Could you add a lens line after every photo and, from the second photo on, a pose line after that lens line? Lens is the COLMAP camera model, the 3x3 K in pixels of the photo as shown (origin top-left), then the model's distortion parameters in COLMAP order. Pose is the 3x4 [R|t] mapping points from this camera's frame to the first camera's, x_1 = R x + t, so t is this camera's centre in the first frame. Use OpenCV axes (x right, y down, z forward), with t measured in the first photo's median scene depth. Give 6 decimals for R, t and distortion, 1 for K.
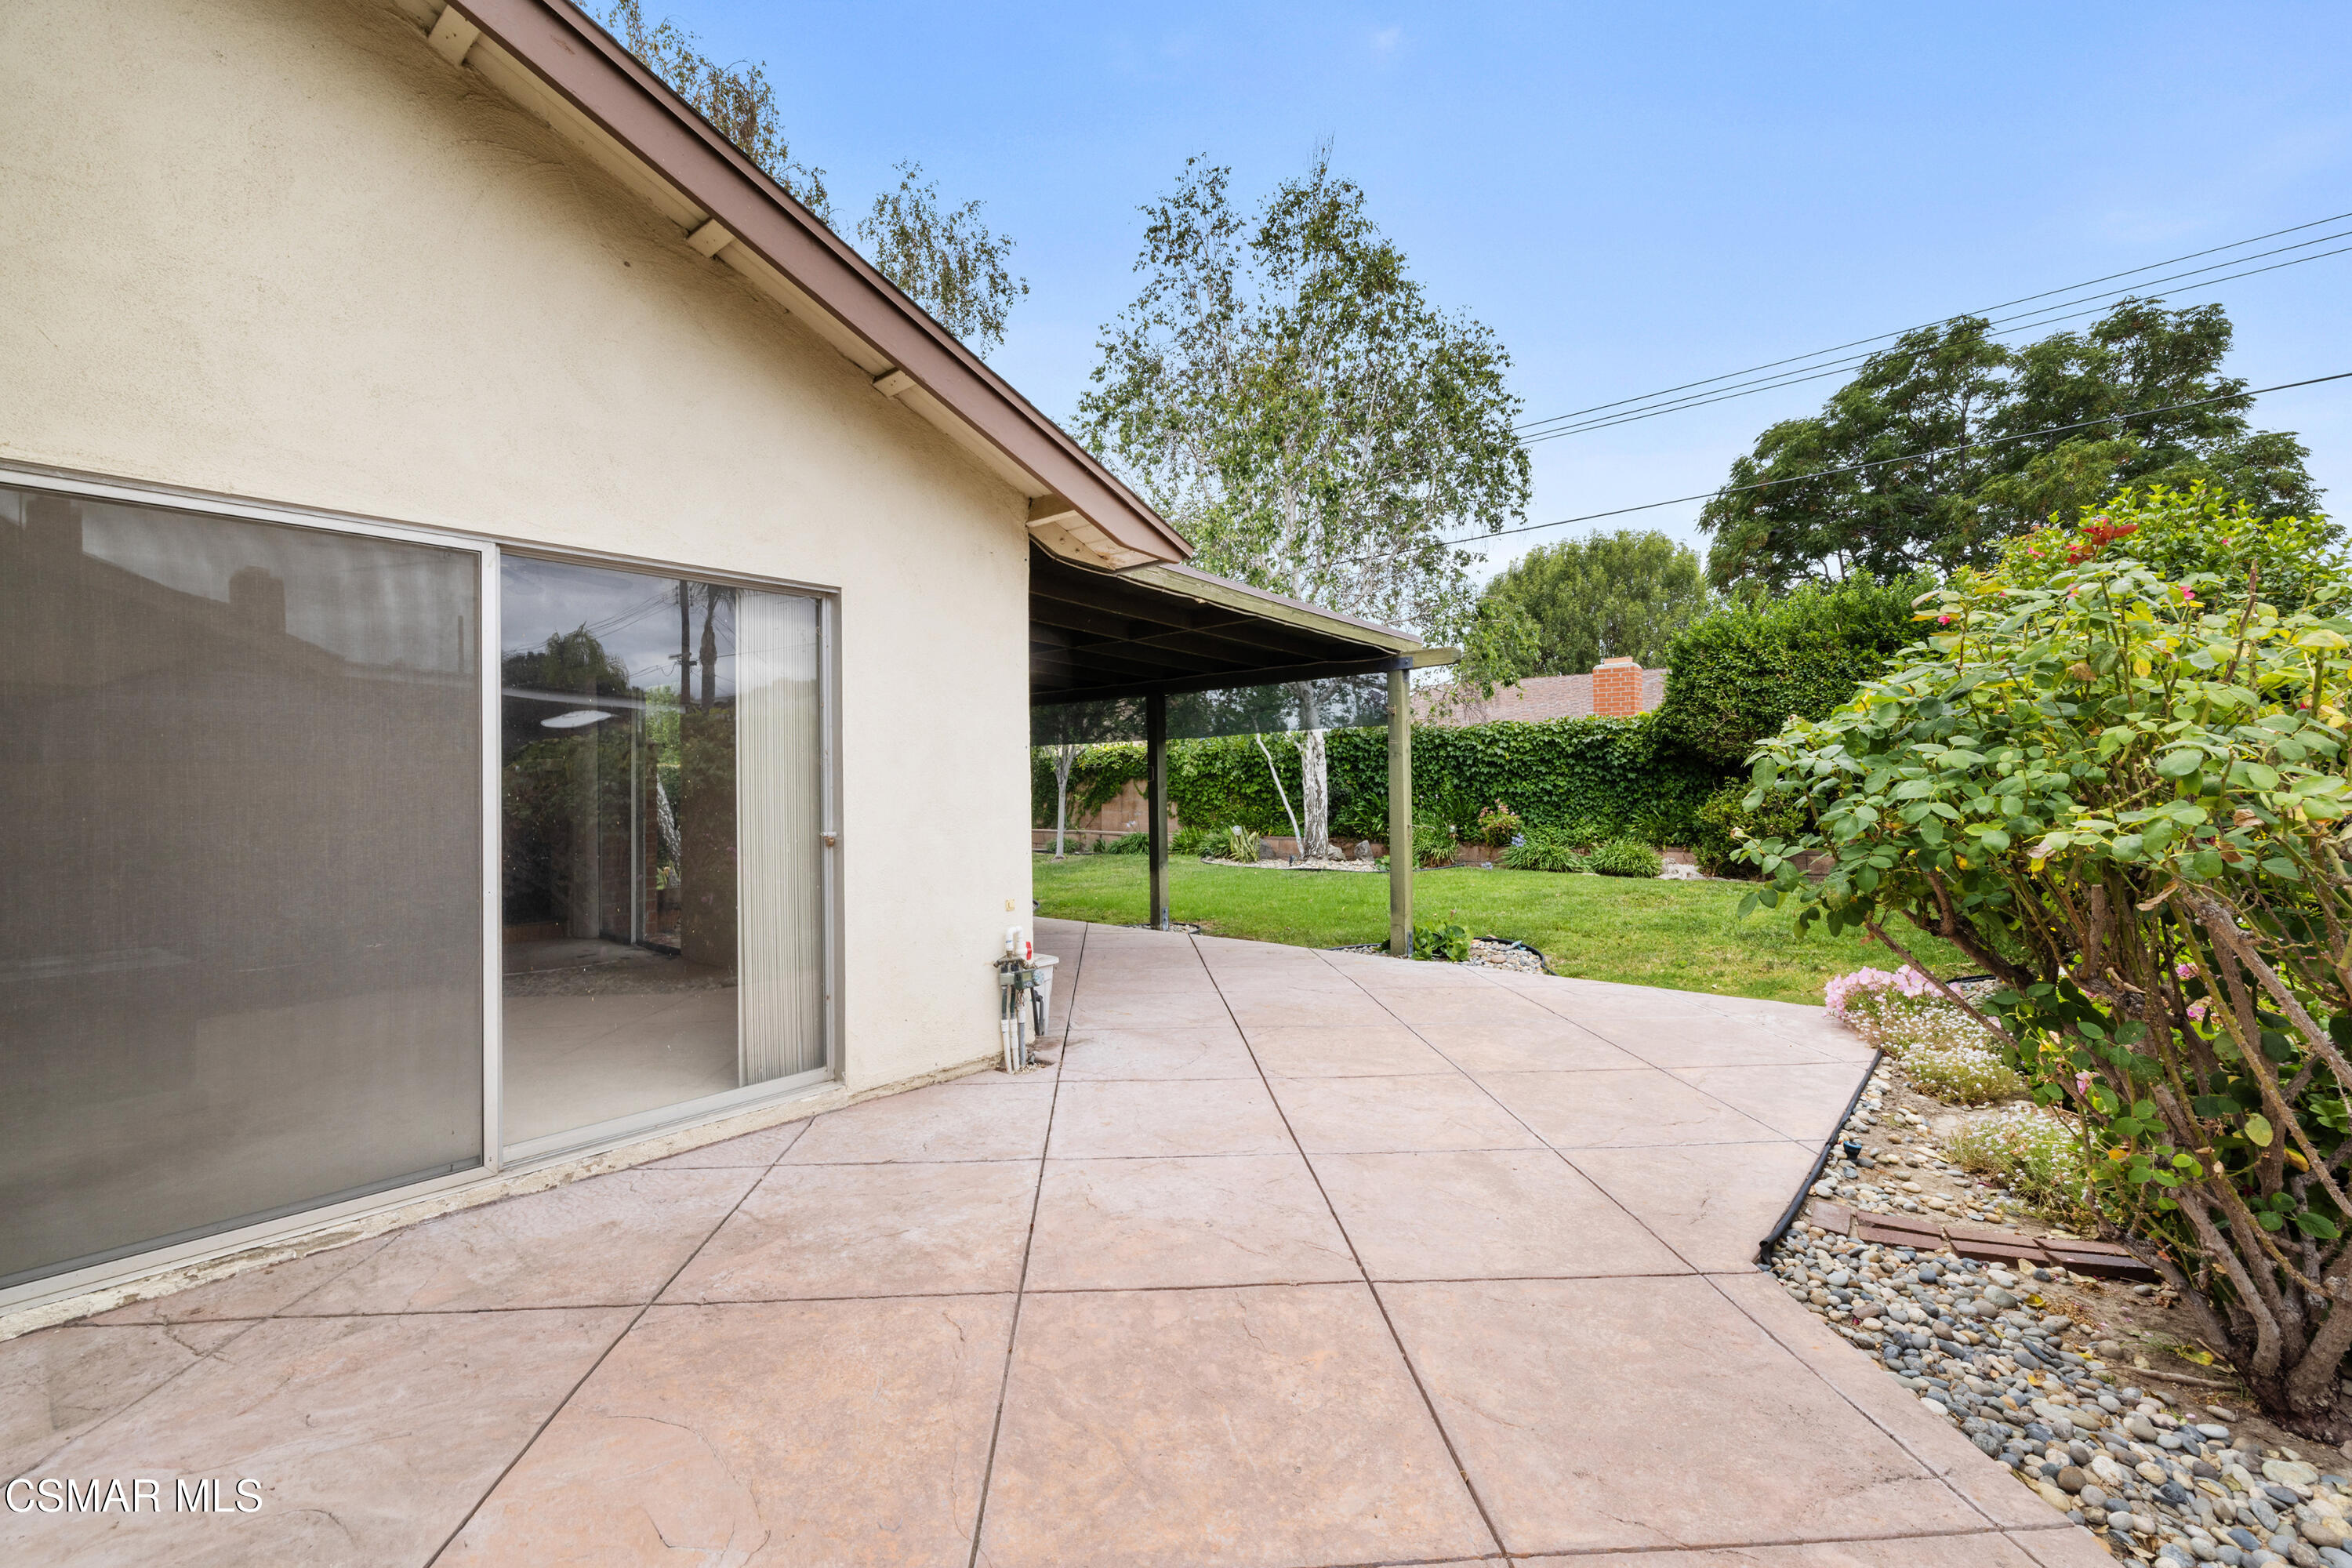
lens RADIAL K [[992.6, 0, 1184.5], [0, 992.6, 774.5], [0, 0, 1]] dist [-0.000998, 0.001807]
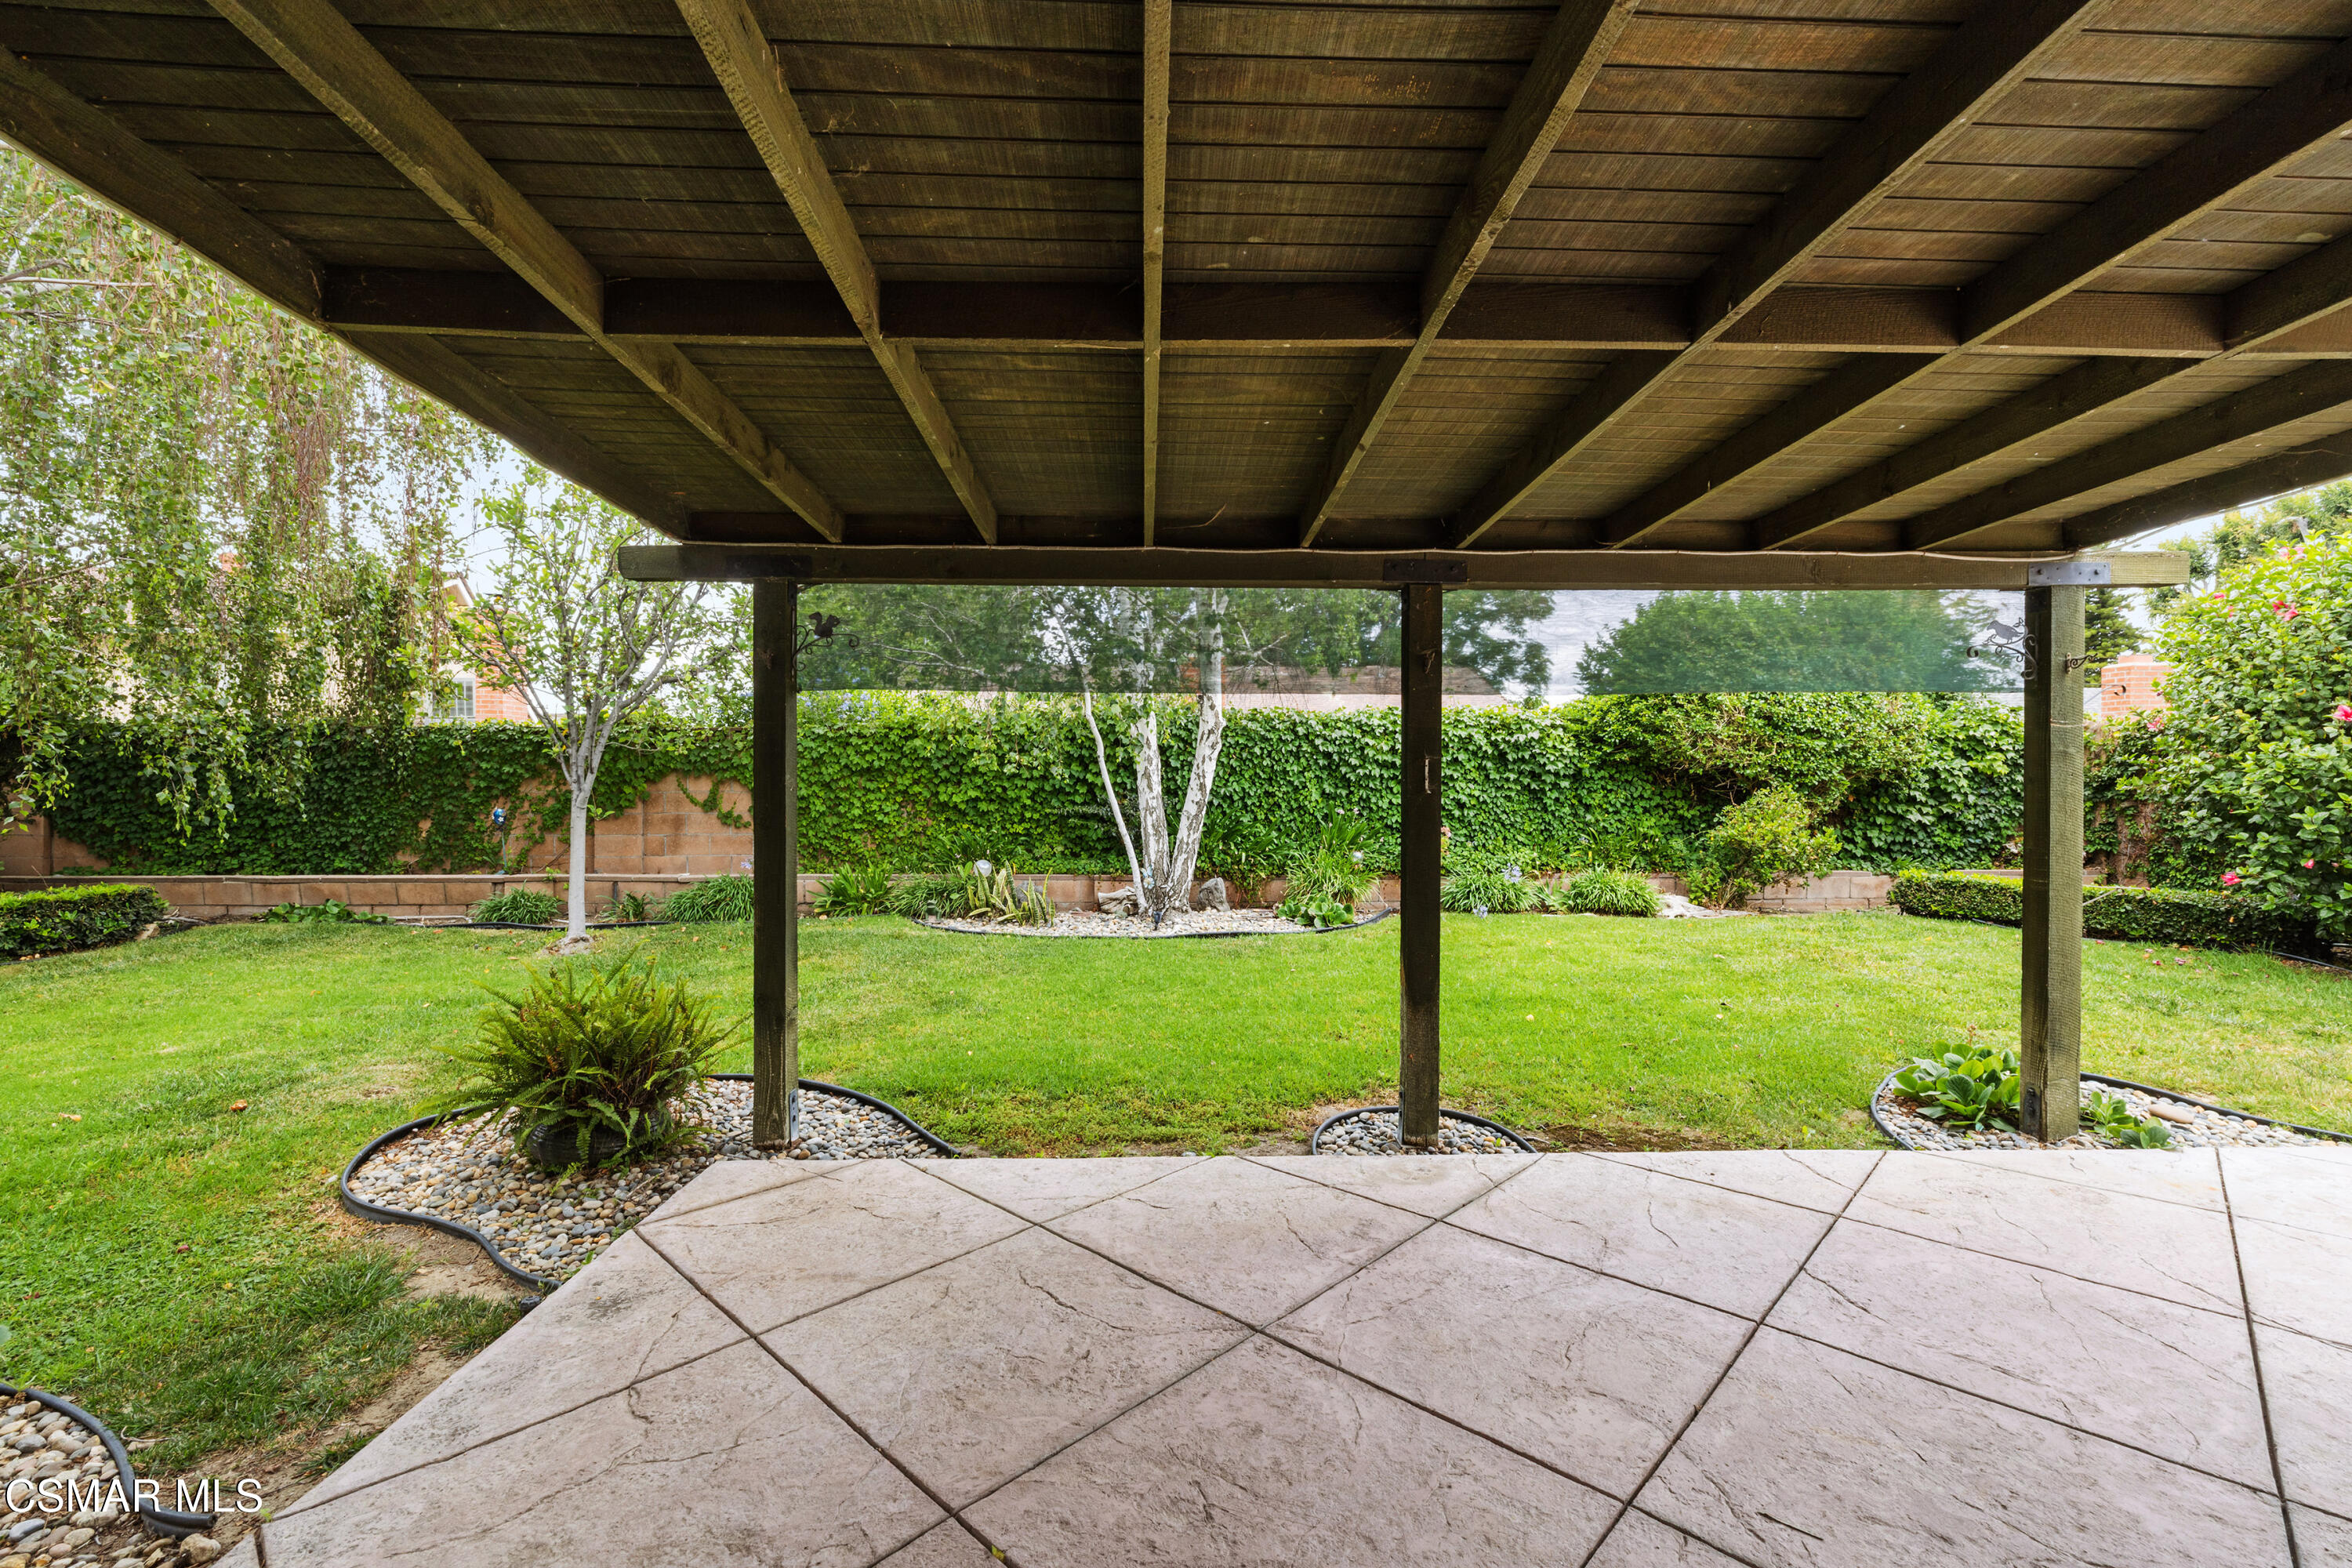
lens RADIAL K [[992.6, 0, 1195.7], [0, 992.6, 782.3], [0, 0, 1]] dist [-0.000998, 0.001807]
pose [[0.741484, 0.010912, 0.670882, -0.274512], [-0.018626, 0.999817, 0.004324, 0.001324], [-0.670712, -0.015702, 0.741551, 0.547466]]
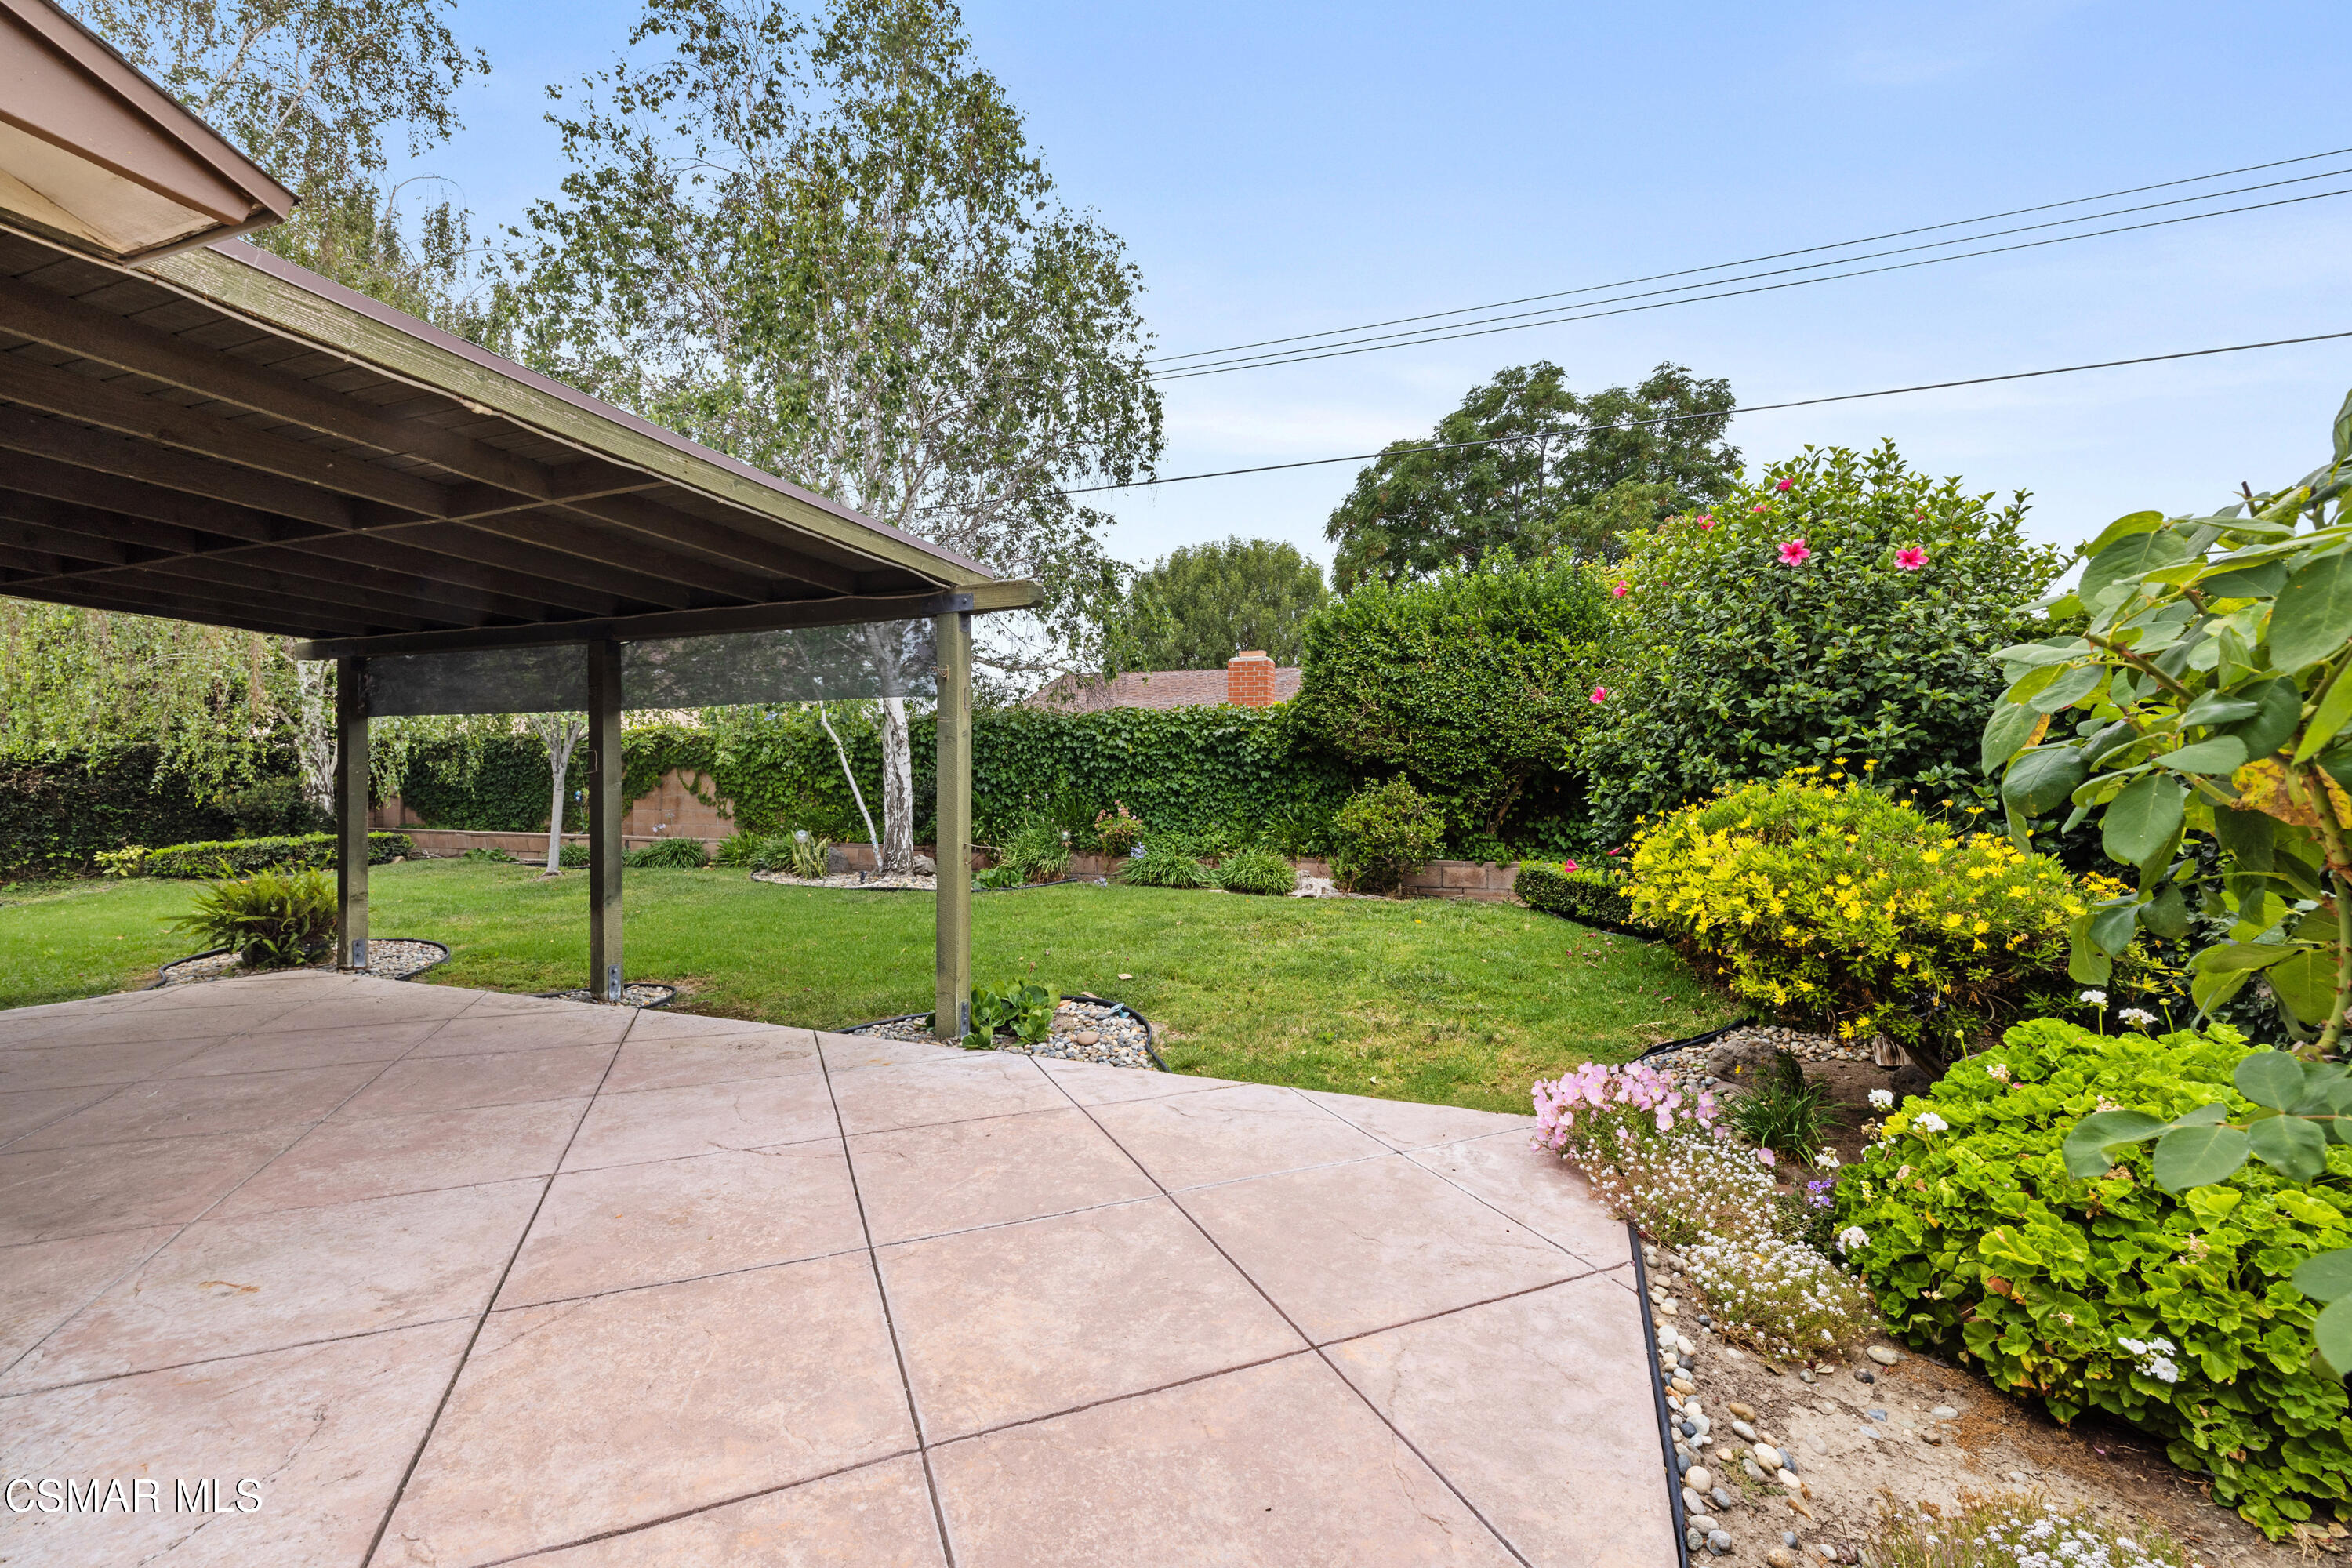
lens RADIAL K [[992.6, 0, 1171.5], [0, 992.6, 778.8], [0, 0, 1]] dist [-0.000998, 0.001807]
pose [[0.944958, 0.013306, 0.326921, 0.081179], [-0.017094, 0.999816, 0.008715, -0.001218], [-0.326744, -0.013824, 0.945012, 0.187145]]
